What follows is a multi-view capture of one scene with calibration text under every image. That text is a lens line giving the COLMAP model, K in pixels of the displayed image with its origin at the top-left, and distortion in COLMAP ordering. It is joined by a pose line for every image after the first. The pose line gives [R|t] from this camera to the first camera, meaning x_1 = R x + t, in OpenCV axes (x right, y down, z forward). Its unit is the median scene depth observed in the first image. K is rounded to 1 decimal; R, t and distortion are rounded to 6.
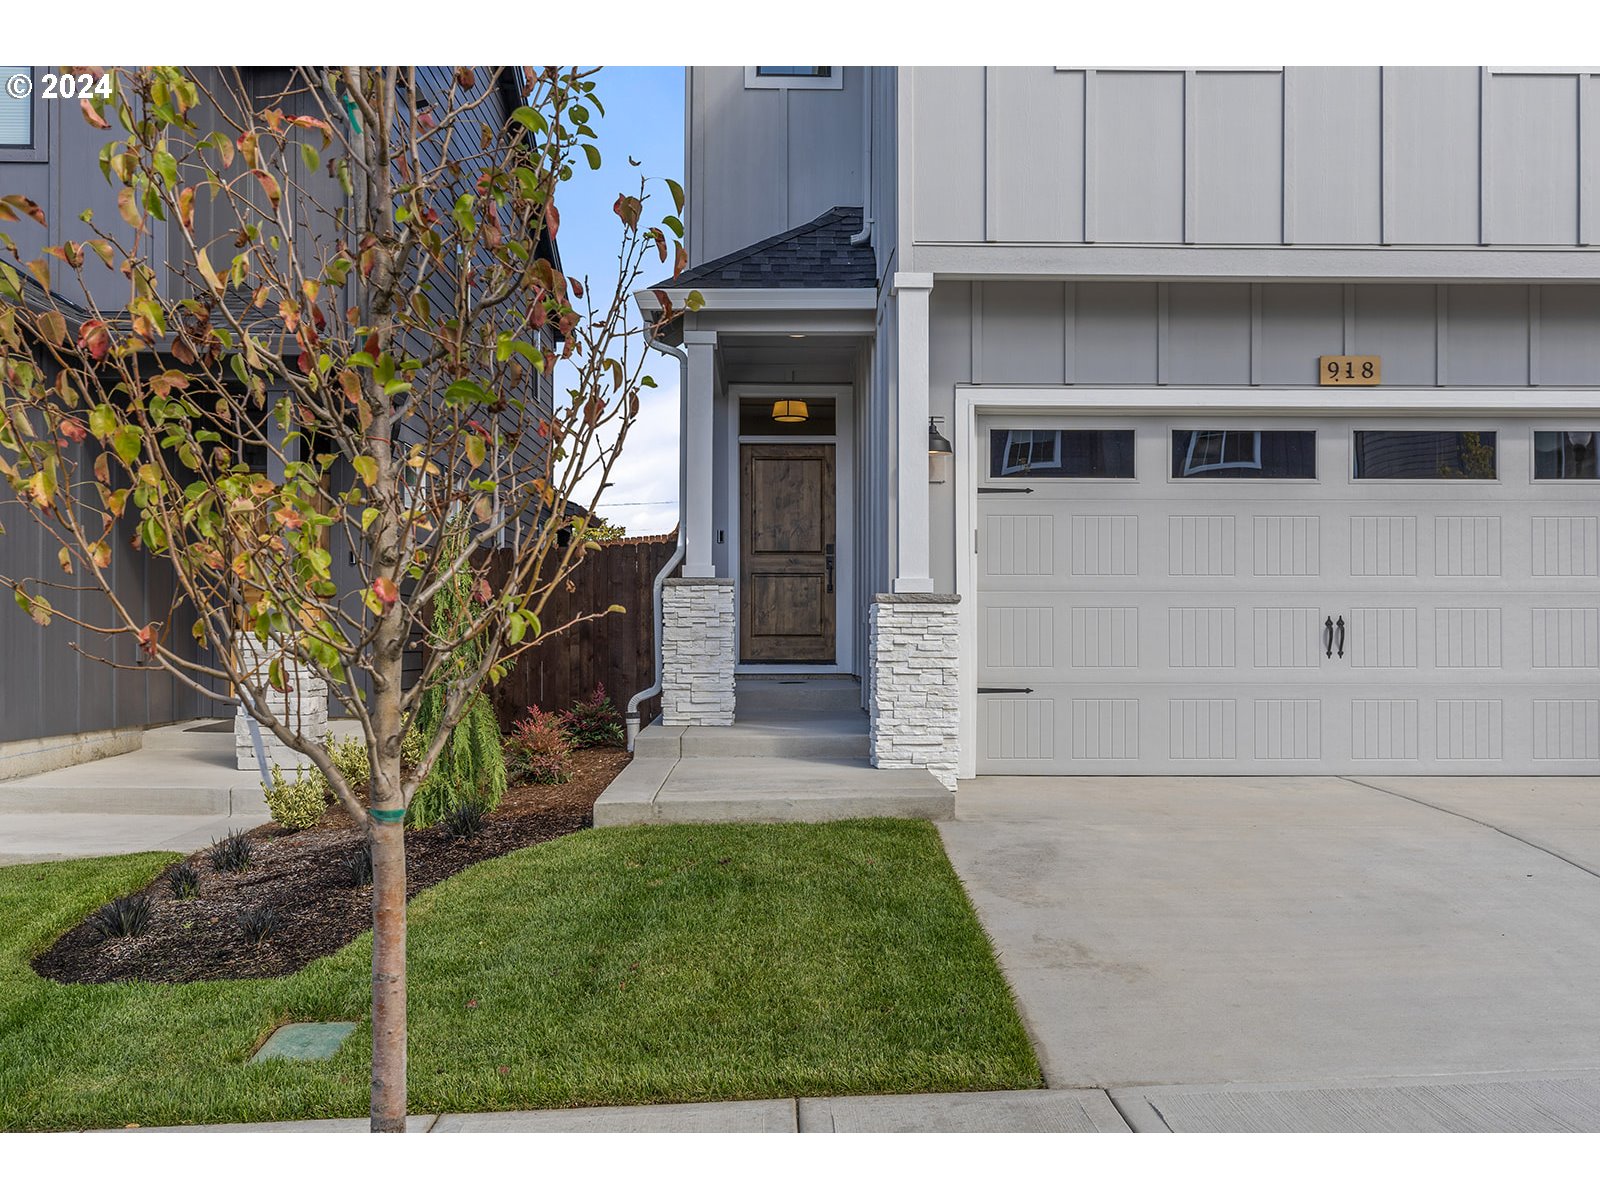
lens RADIAL K [[1634.8, 0, 802.6], [0, 1634.8, 654.7], [0, 0, 1]] dist [0.005915, 0.006212]
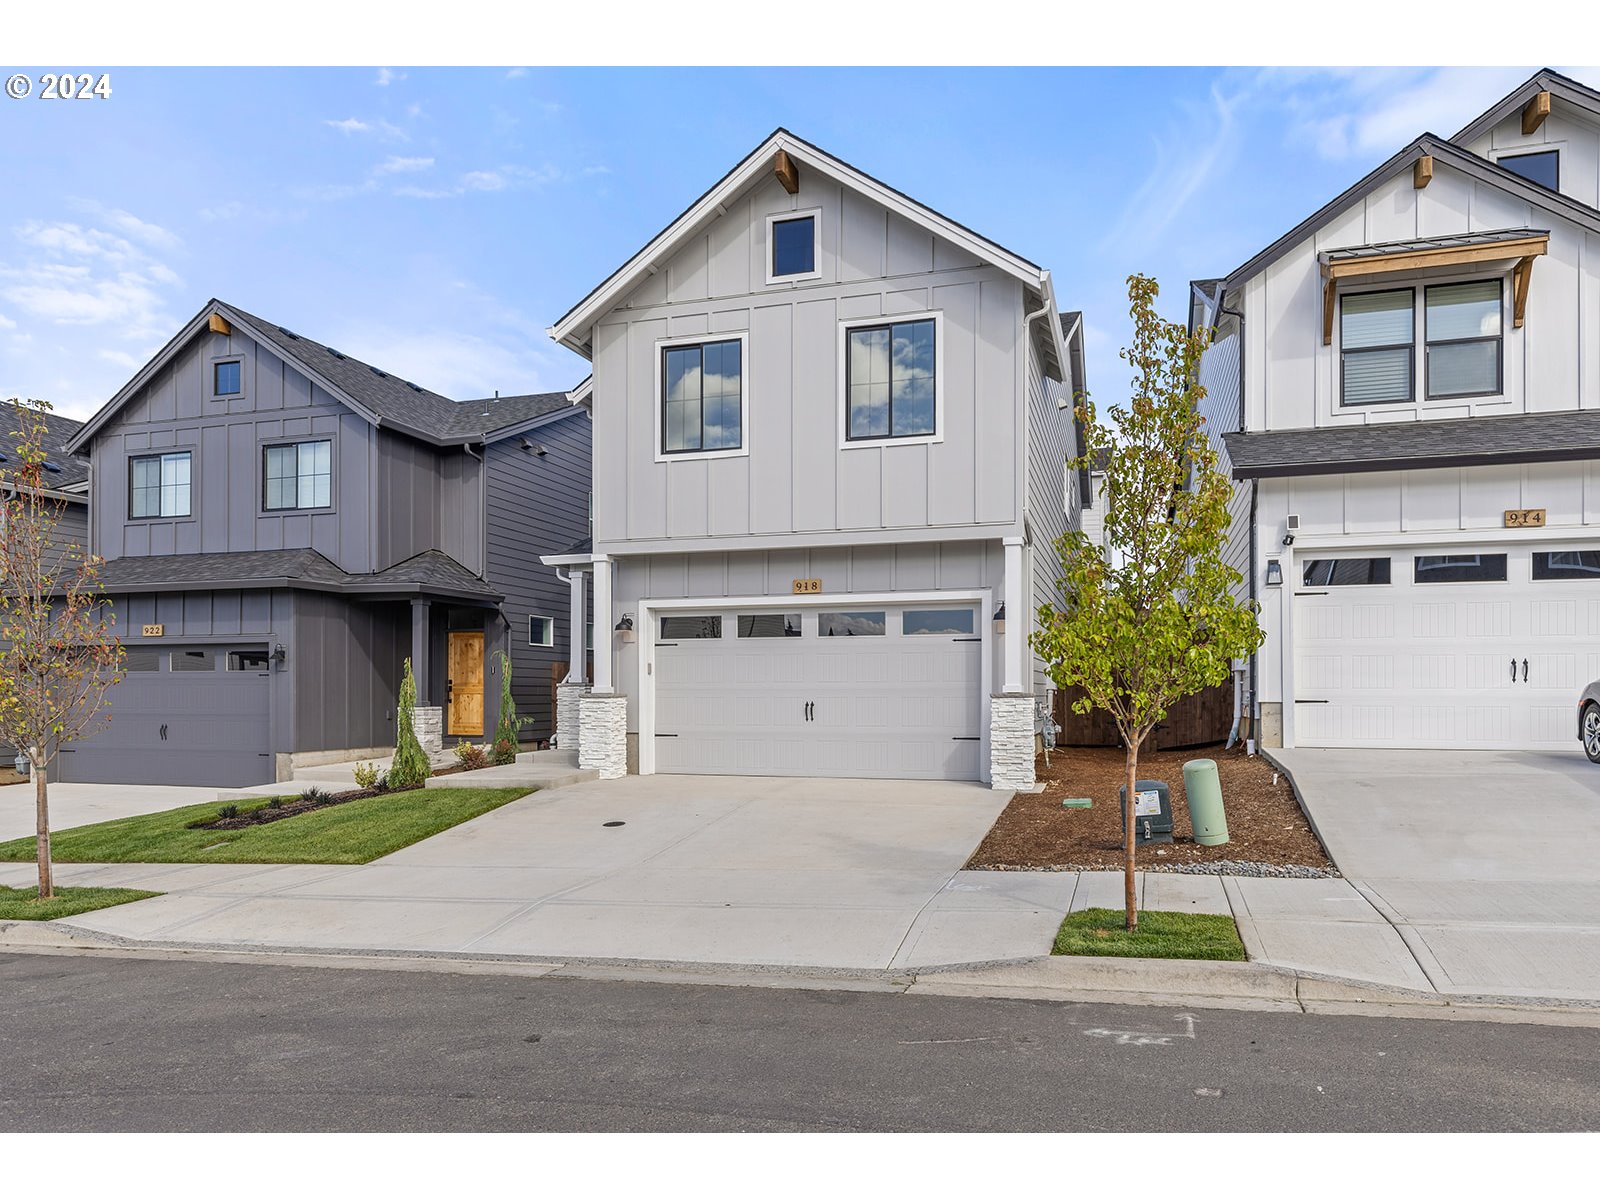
lens RADIAL K [[1081.3, 0, 802.3], [0, 1081.3, 695.6], [0, 0, 1]] dist [0.000229, 0.000967]
pose [[0.949626, -0.003359, -0.313368, 0.763473], [0.001878, 0.999986, -0.005028, -0.024446], [0.313381, 0.004186, 0.949618, -0.333518]]
